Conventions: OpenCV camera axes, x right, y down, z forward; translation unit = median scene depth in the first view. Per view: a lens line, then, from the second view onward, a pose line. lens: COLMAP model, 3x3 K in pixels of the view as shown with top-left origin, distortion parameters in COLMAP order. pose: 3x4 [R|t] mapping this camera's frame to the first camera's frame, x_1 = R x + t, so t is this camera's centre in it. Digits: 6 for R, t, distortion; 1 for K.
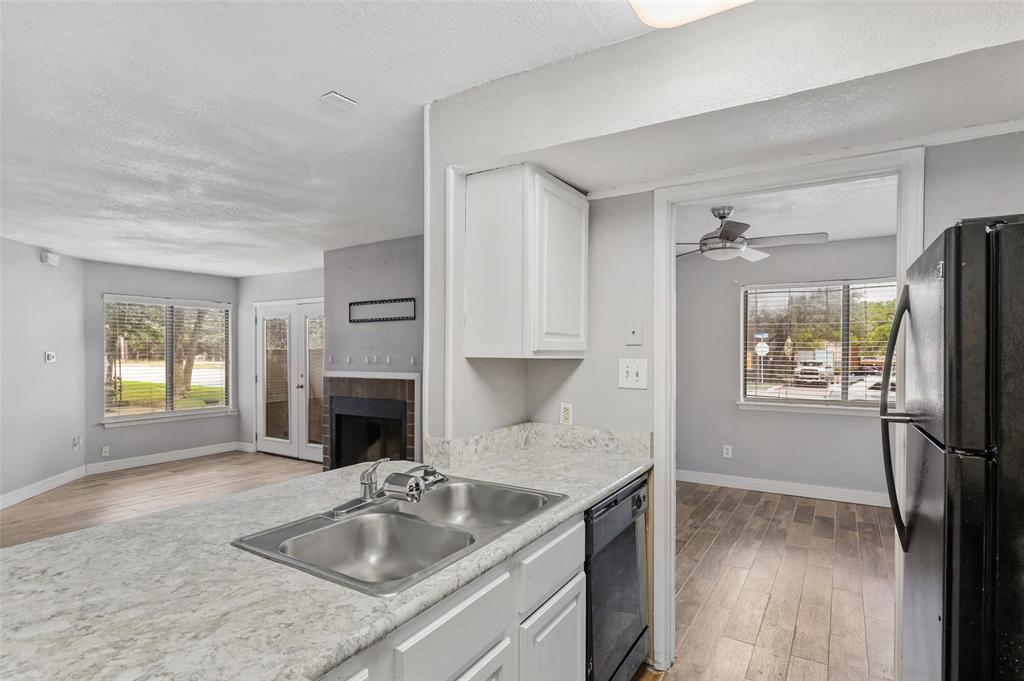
lens RADIAL K [[525.8, 0, 515.7], [0, 525.8, 347.2], [0, 0, 1]] dist [-0.002882, -0.000054]
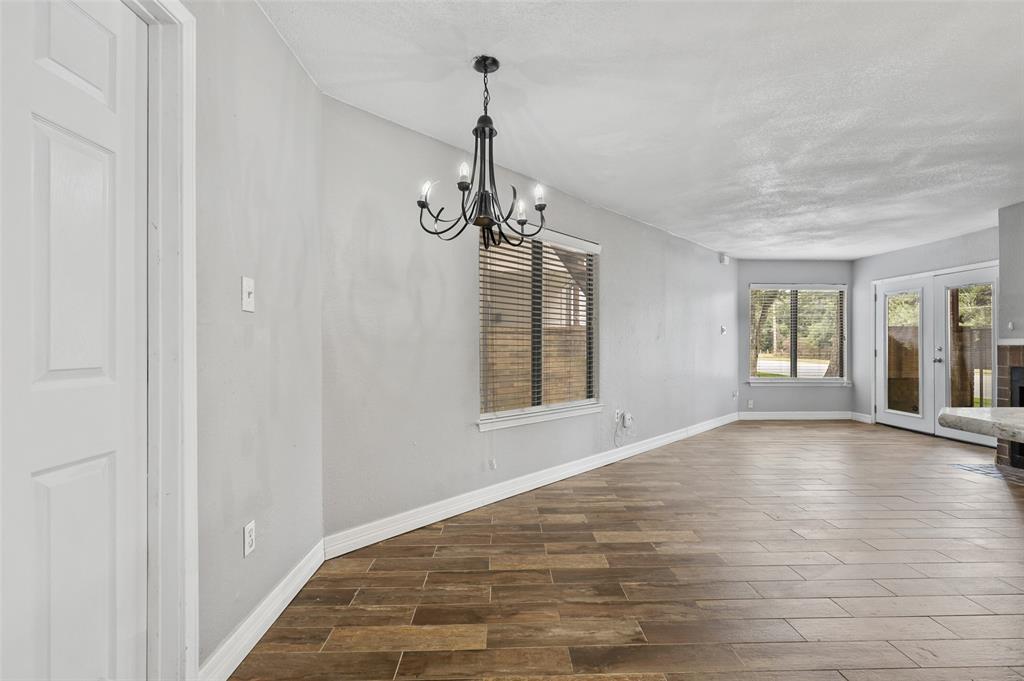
lens RADIAL K [[463.6, 0, 512.3], [0, 463.6, 341.6], [0, 0, 1]] dist [-0.000421, -0.000356]
pose [[0.551565, -0.002086, -0.834129, -0.142909], [-0.000194, 0.999997, -0.002630, 0.046268], [0.834132, 0.001613, 0.551562, -0.137203]]
